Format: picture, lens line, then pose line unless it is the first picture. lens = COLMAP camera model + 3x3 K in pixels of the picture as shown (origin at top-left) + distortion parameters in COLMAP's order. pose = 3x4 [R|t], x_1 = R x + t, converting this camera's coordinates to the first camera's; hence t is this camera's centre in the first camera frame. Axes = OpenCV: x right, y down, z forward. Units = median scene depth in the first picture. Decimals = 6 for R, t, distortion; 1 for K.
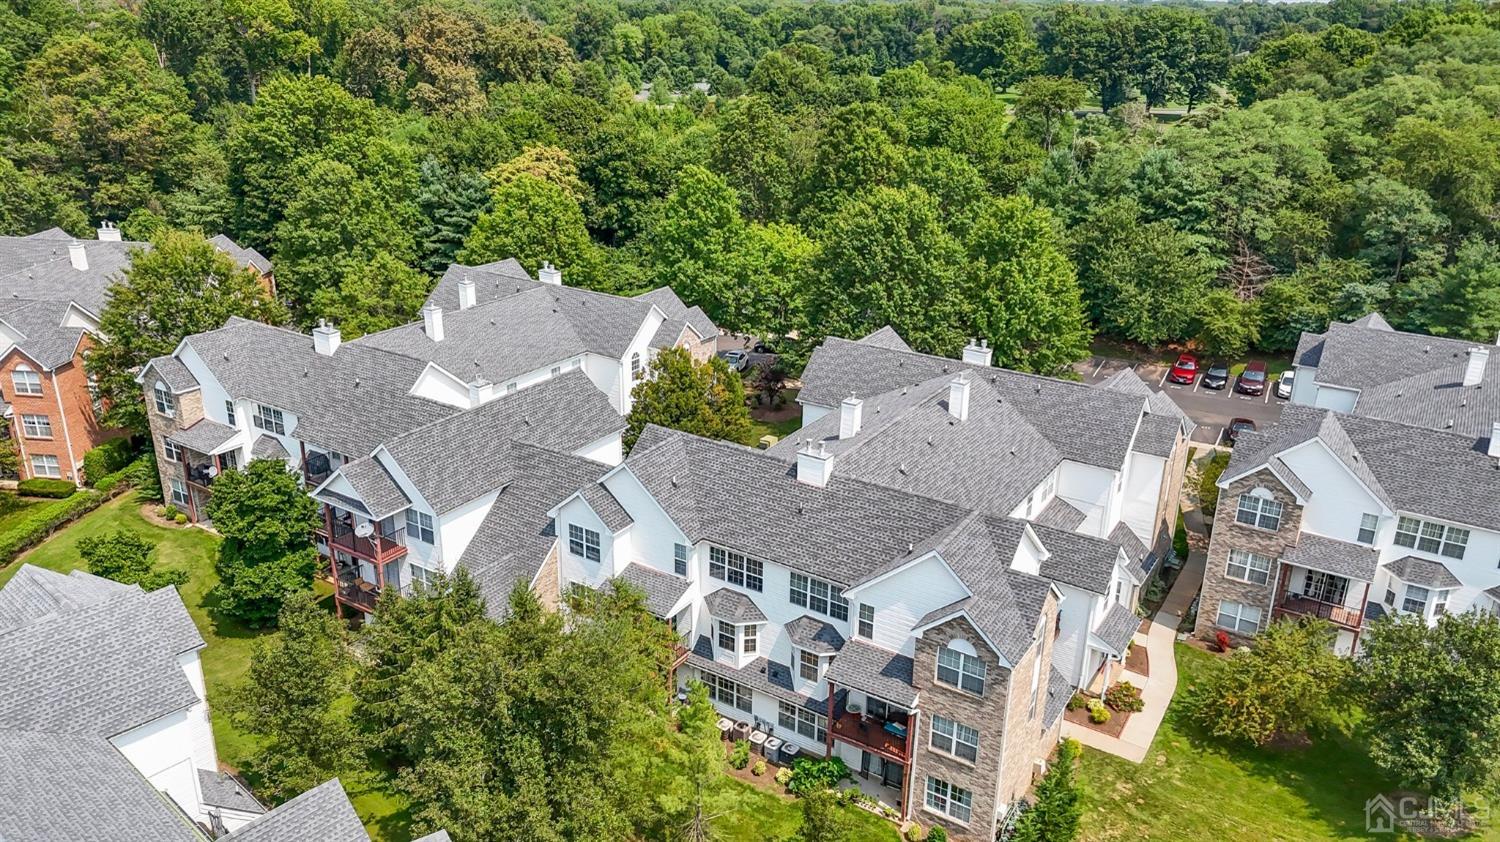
lens RADIAL K [[1101.7, 0, 750.0], [0, 1101.7, 421.0], [0, 0, 1]] dist [0.069624, -0.062344]
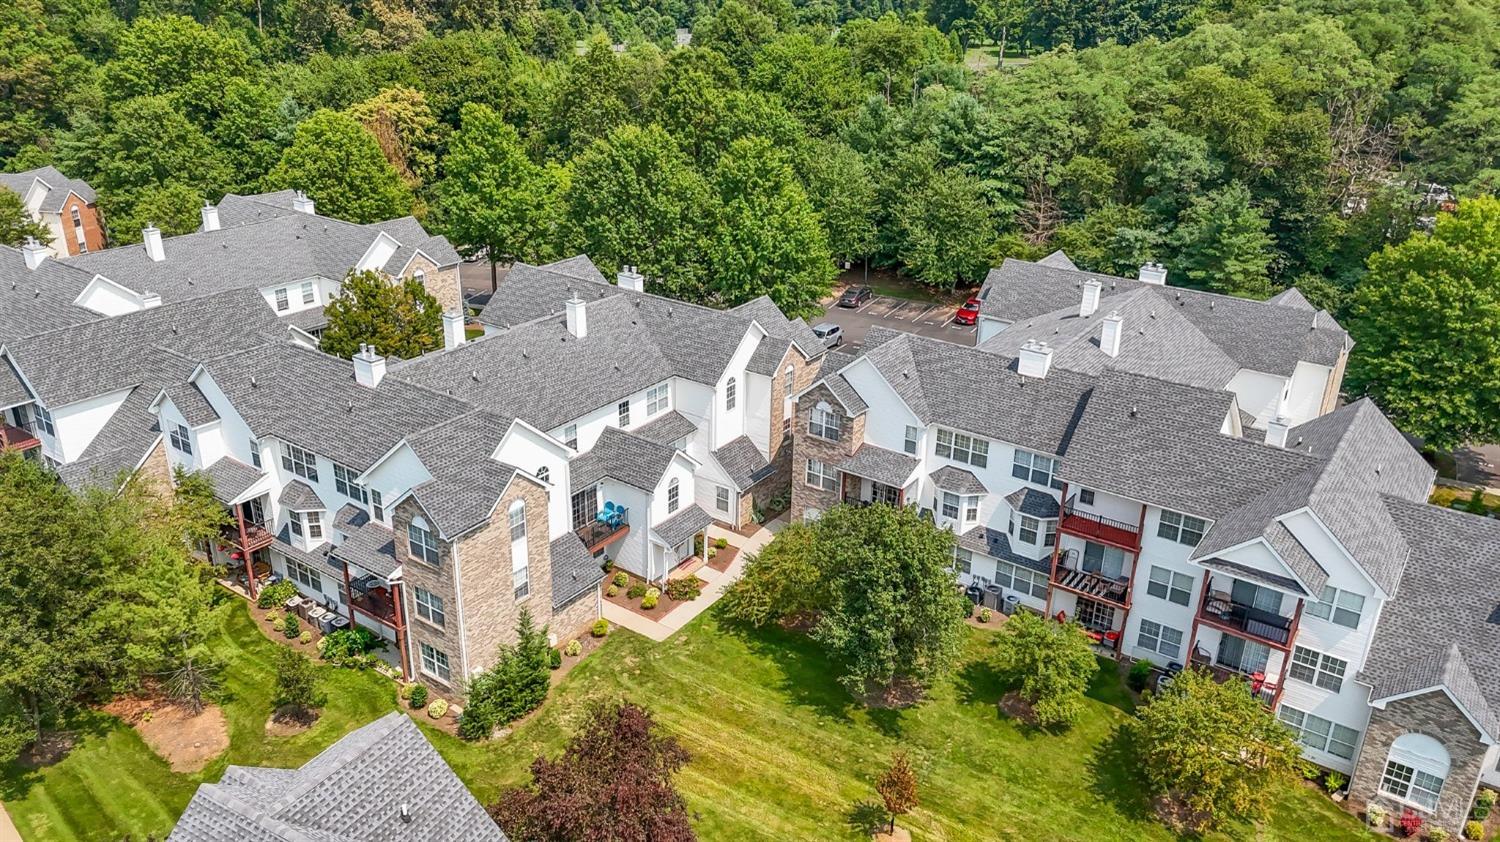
lens RADIAL K [[1101.7, 0, 750.0], [0, 1101.7, 421.0], [0, 0, 1]] dist [0.069624, -0.062344]
pose [[0.998935, 0.020073, -0.041538, 0.236711], [-0.018505, 0.999114, 0.037795, 0.021704], [0.042259, -0.036986, 0.998422, -0.042071]]
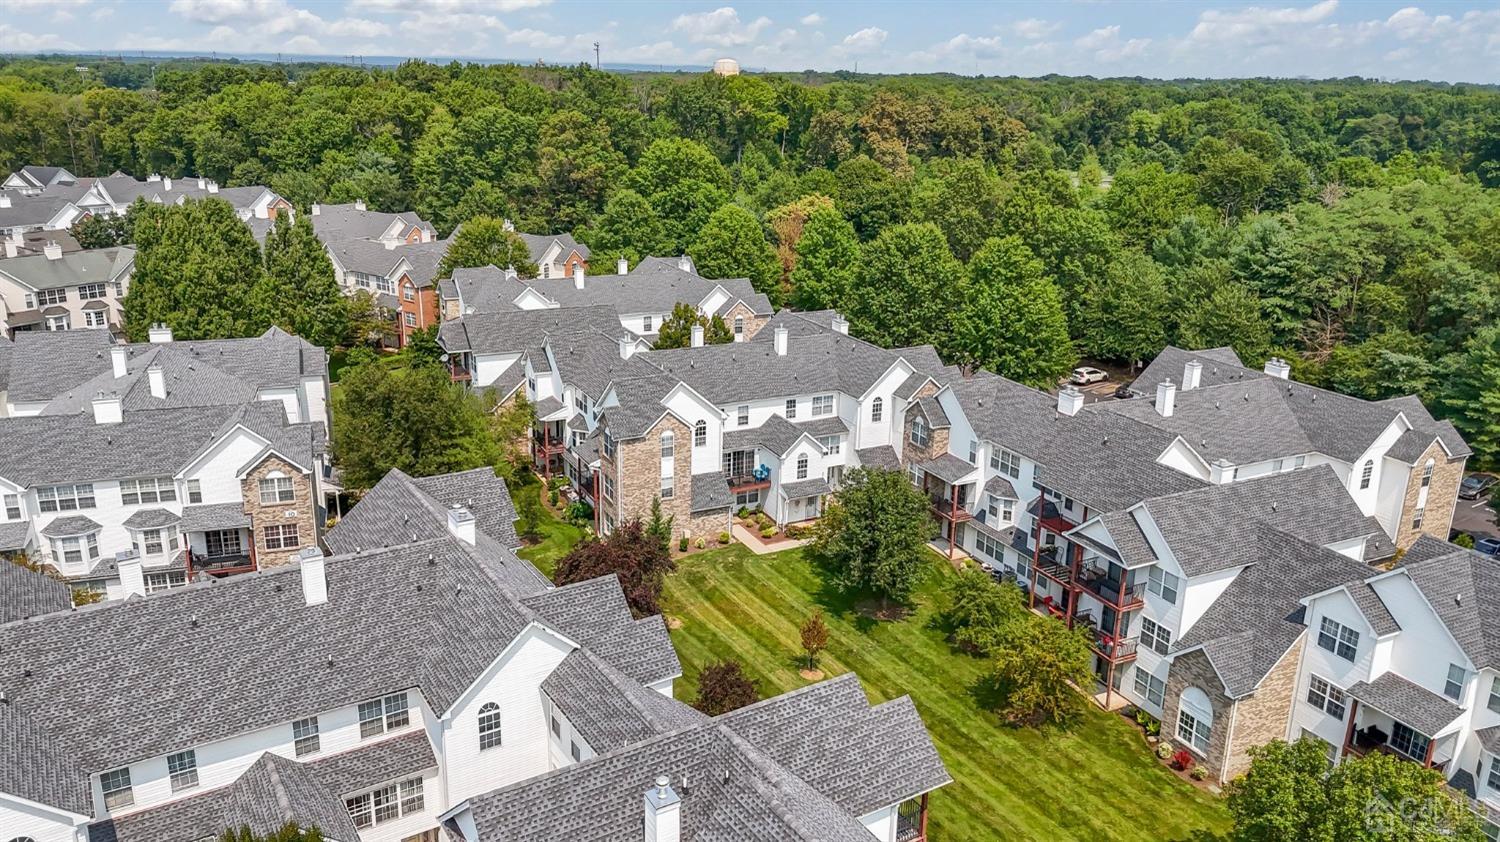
lens RADIAL K [[1101.7, 0, 750.0], [0, 1101.7, 421.0], [0, 0, 1]] dist [0.069624, -0.062344]
pose [[0.861557, 0.152400, -0.484246, 0.530276], [-0.186364, 0.982224, -0.022450, 0.076649], [0.472217, 0.109588, 0.874644, -0.201509]]
